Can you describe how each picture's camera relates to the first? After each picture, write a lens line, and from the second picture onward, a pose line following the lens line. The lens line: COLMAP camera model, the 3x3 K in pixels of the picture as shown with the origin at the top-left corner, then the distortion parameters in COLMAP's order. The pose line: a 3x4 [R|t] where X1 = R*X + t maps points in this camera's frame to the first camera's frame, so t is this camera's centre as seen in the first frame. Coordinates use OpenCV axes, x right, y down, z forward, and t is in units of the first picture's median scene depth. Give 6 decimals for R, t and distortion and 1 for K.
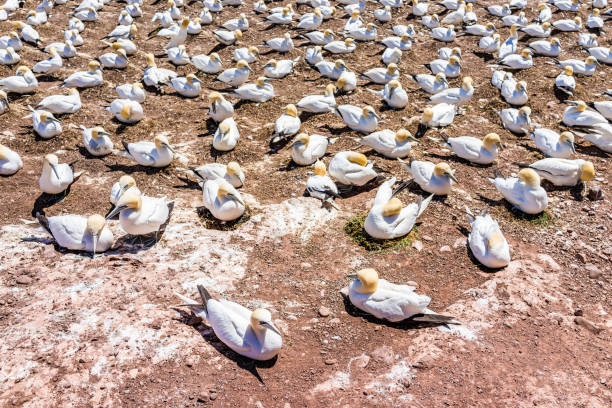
lens RADIAL K [[575.7, 0, 306.0], [0, 575.7, 204.0], [0, 0, 1]] dist [0.005119, -0.020195]
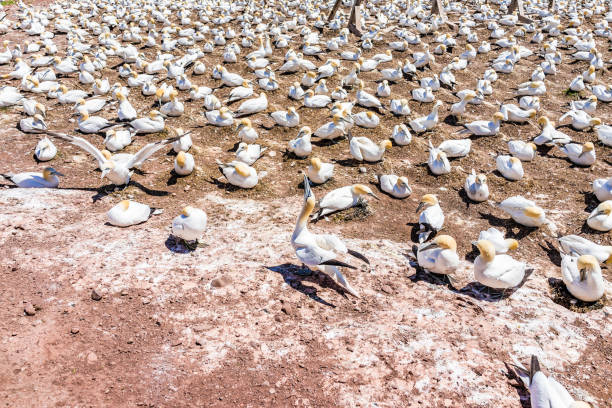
lens RADIAL K [[575.7, 0, 306.0], [0, 575.7, 204.0], [0, 0, 1]] dist [0.005119, -0.020195]
pose [[0.780494, 0.264842, -0.566293, 0.017799], [-0.301204, 0.953069, 0.030595, -0.023708], [0.547819, 0.146690, 0.823636, -0.114222]]
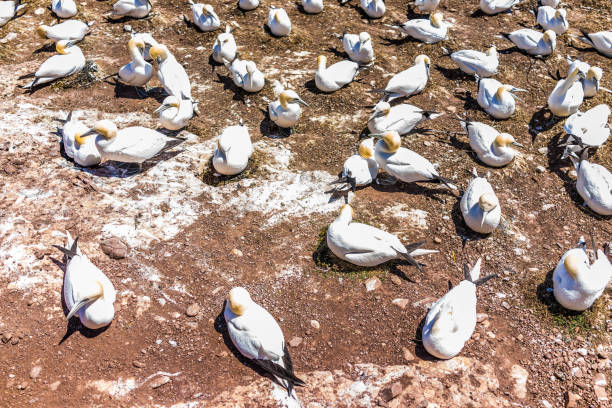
lens RADIAL K [[575.7, 0, 306.0], [0, 575.7, 204.0], [0, 0, 1]] dist [0.005119, -0.020195]
pose [[0.812479, 0.370597, -0.450040, 0.492589], [-0.277675, 0.924761, 0.260218, -0.245666], [0.512616, -0.086457, 0.854254, 0.281946]]
